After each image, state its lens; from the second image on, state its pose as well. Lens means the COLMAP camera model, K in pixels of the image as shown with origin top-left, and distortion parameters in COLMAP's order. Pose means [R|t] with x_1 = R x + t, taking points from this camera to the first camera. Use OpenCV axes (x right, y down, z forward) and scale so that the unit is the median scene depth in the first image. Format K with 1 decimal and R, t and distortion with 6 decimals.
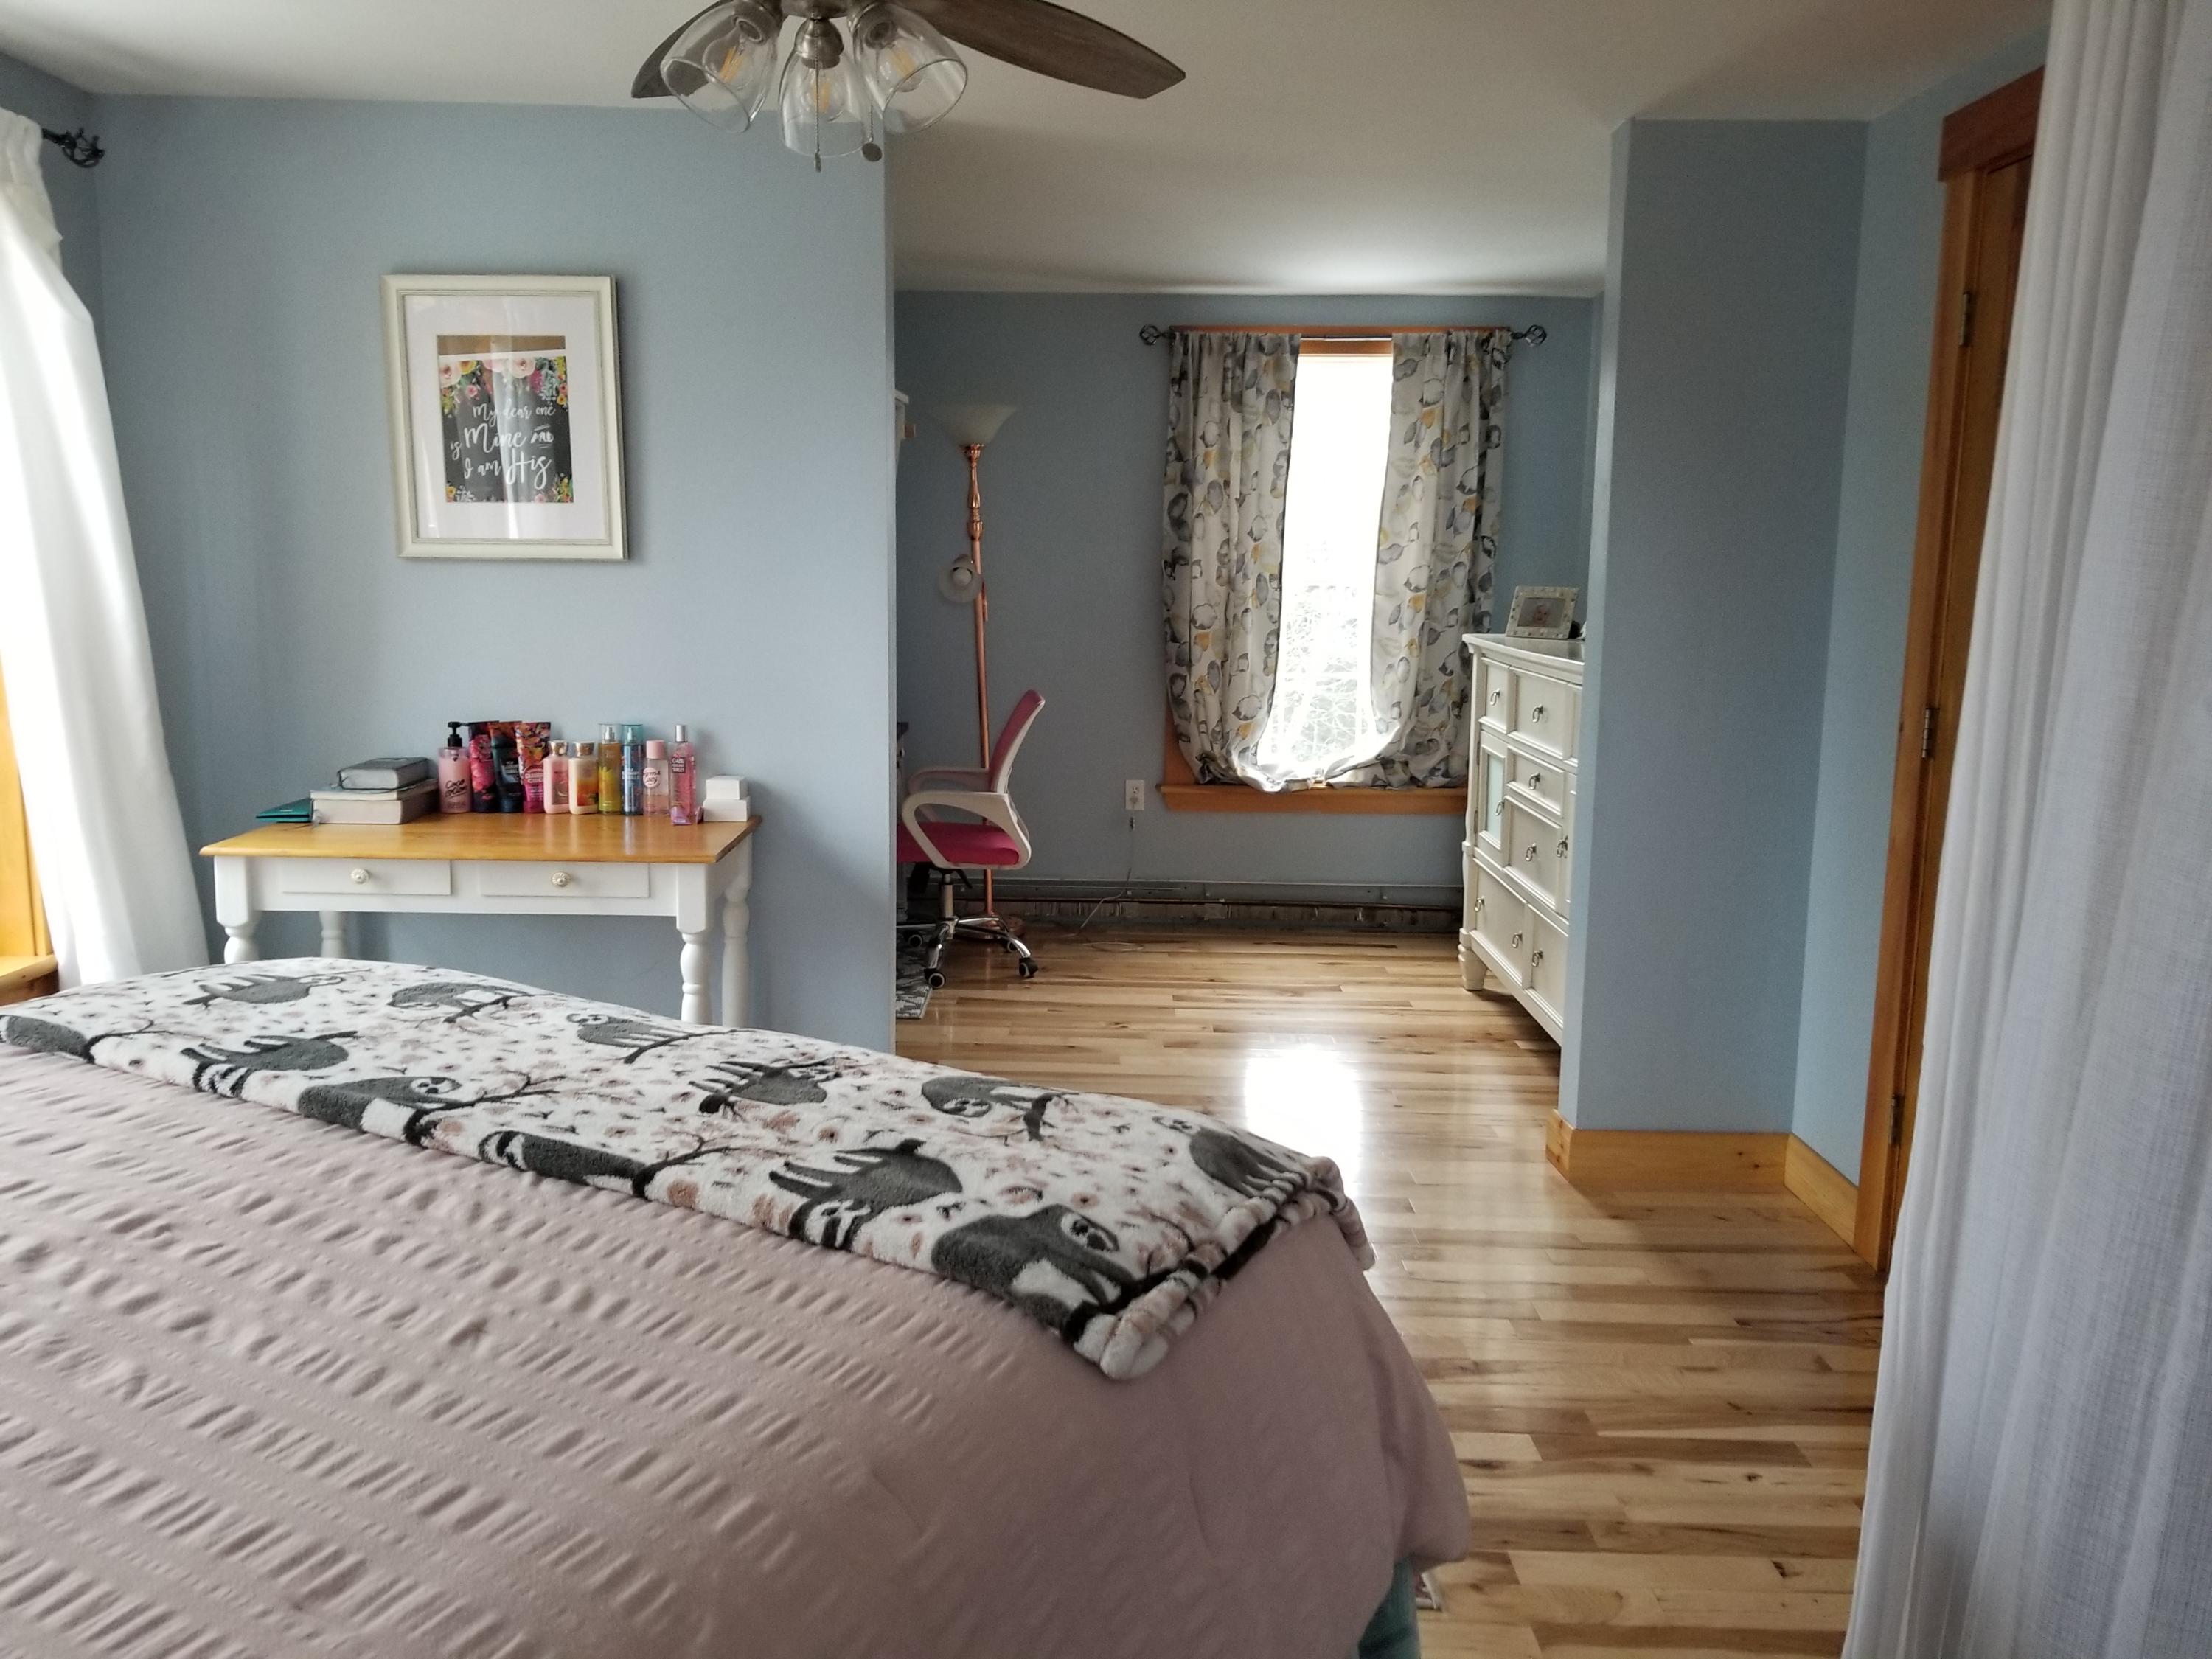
lens RADIAL K [[1727.1, 0, 1102.2], [0, 1727.1, 843.2], [0, 0, 1]] dist [0.034535, -0.021613]
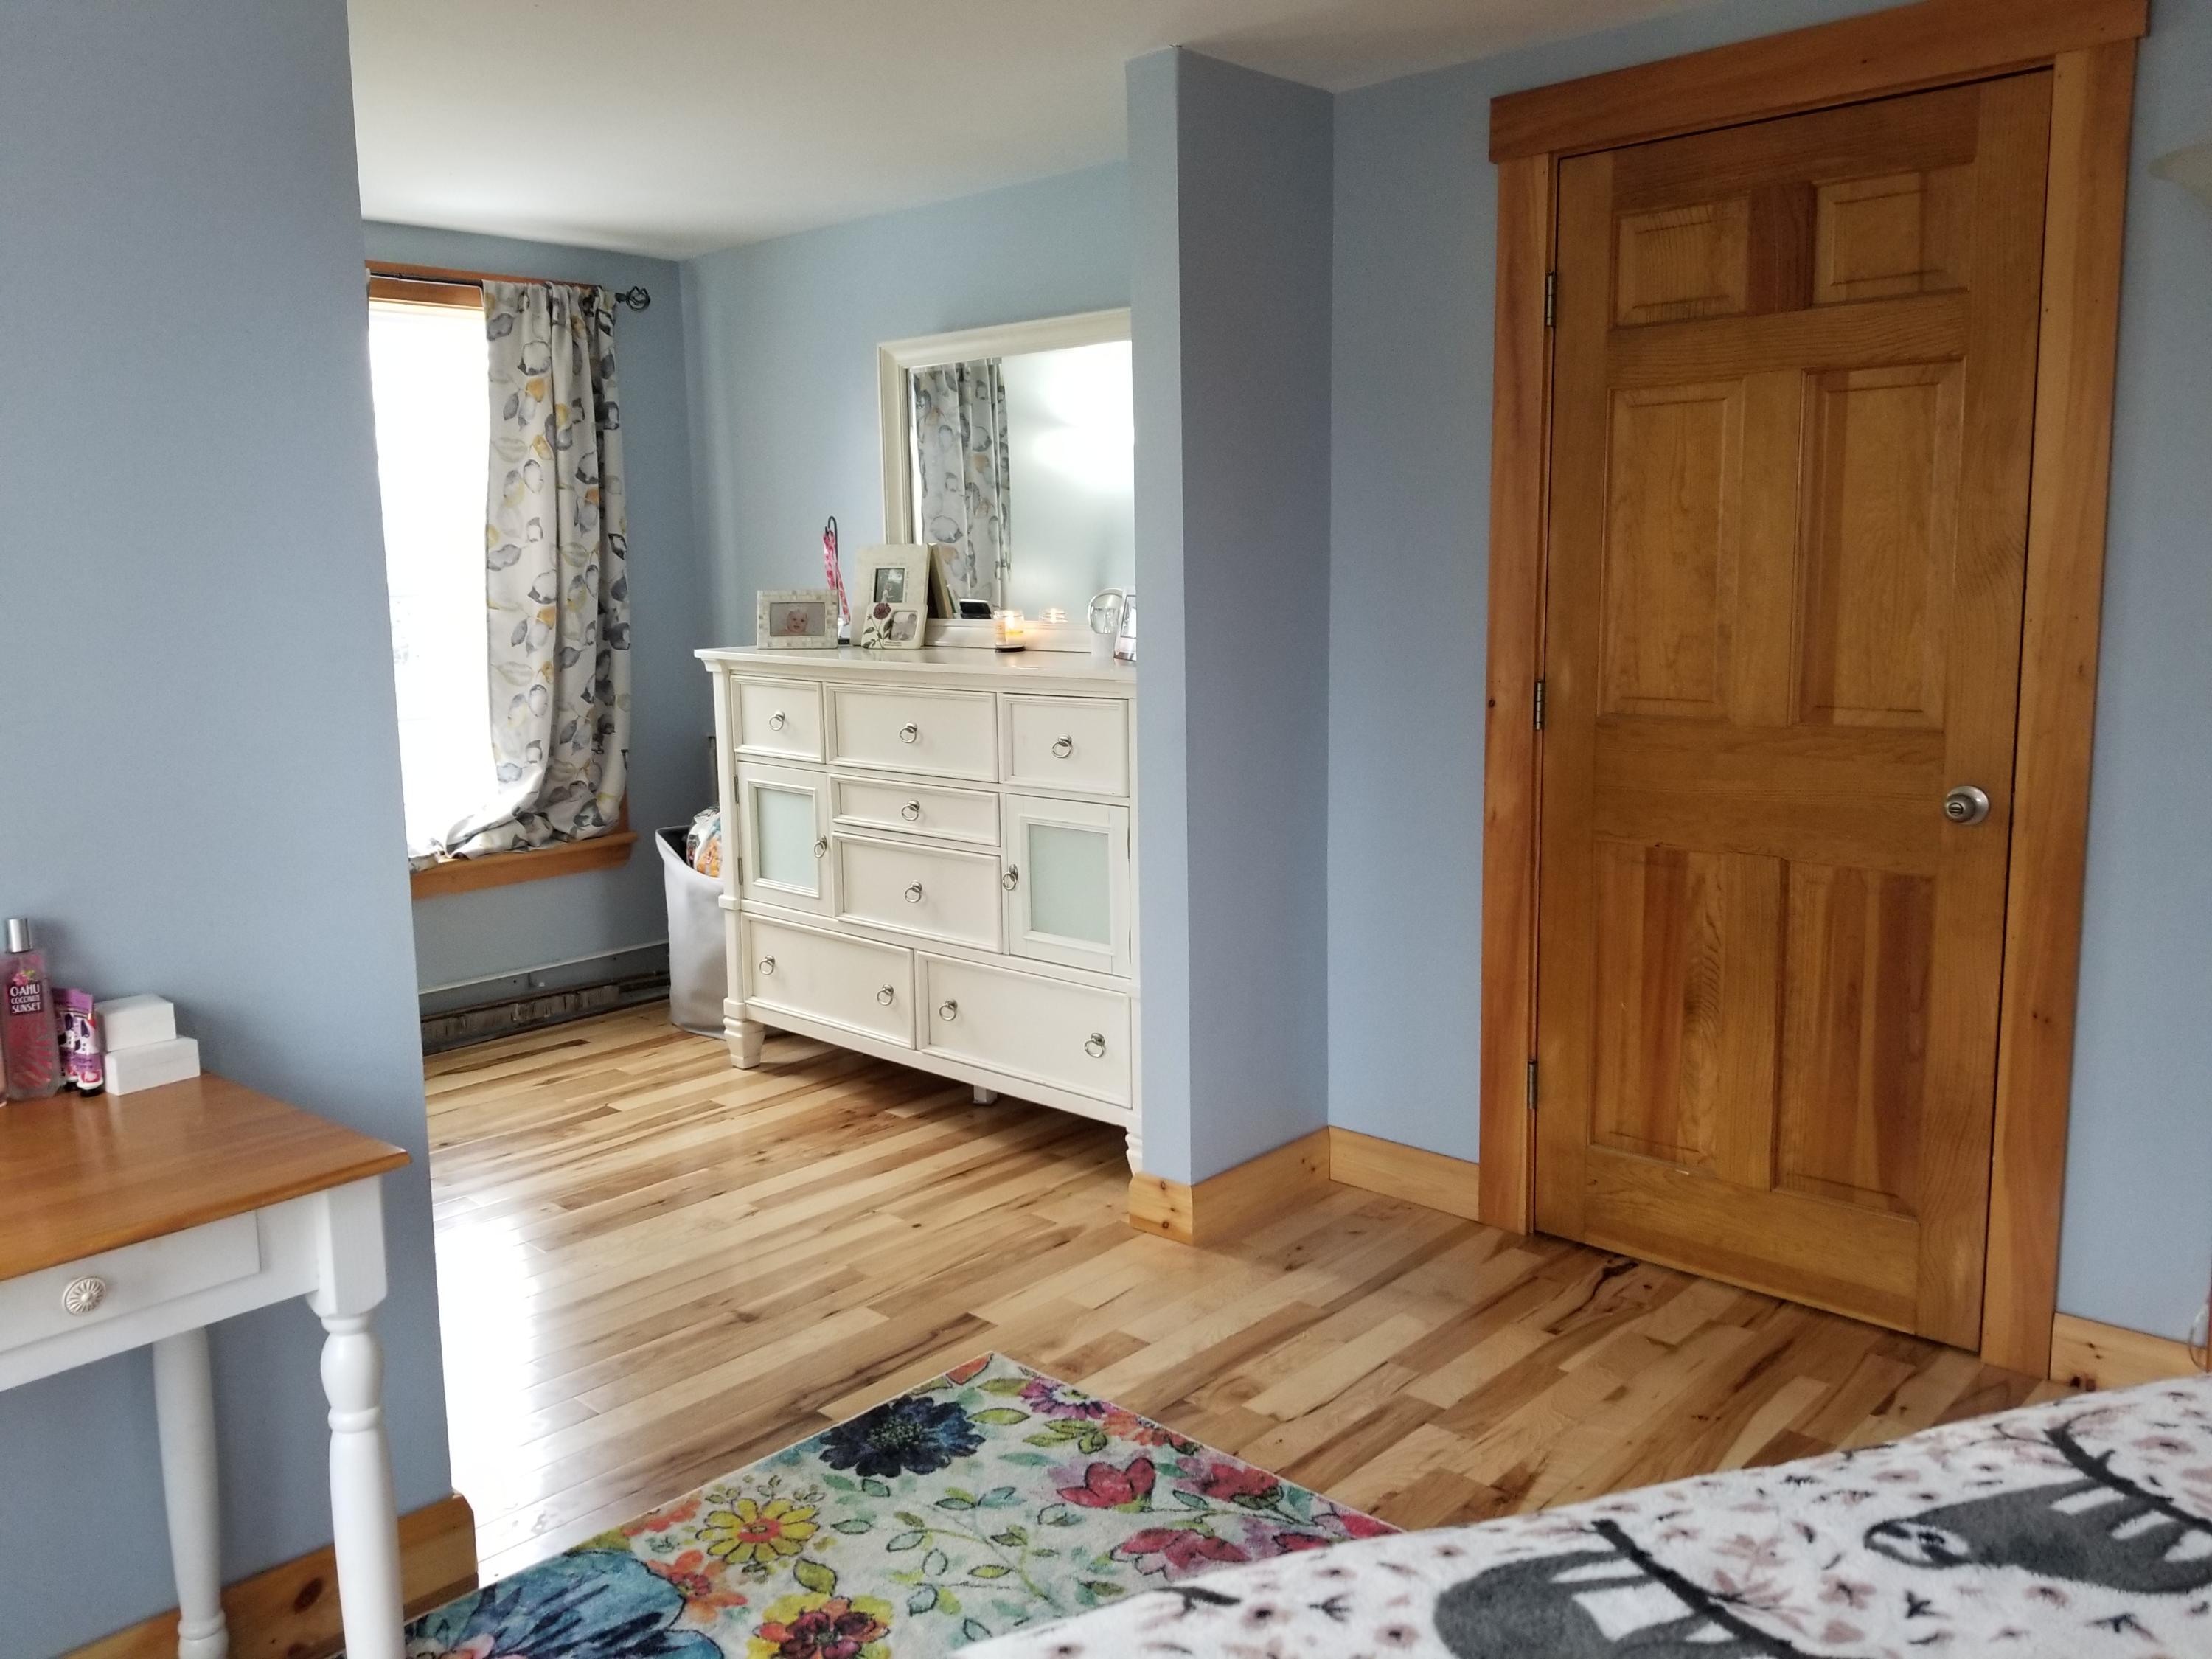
lens RADIAL K [[1727.1, 0, 1105.6], [0, 1727.1, 815.6], [0, 0, 1]] dist [0.034535, -0.021613]
pose [[0.683264, -0.137466, 0.717114, -0.236911], [0.150628, 0.987530, 0.045786, -0.045345], [-0.714466, 0.076734, 0.695450, 0.257725]]
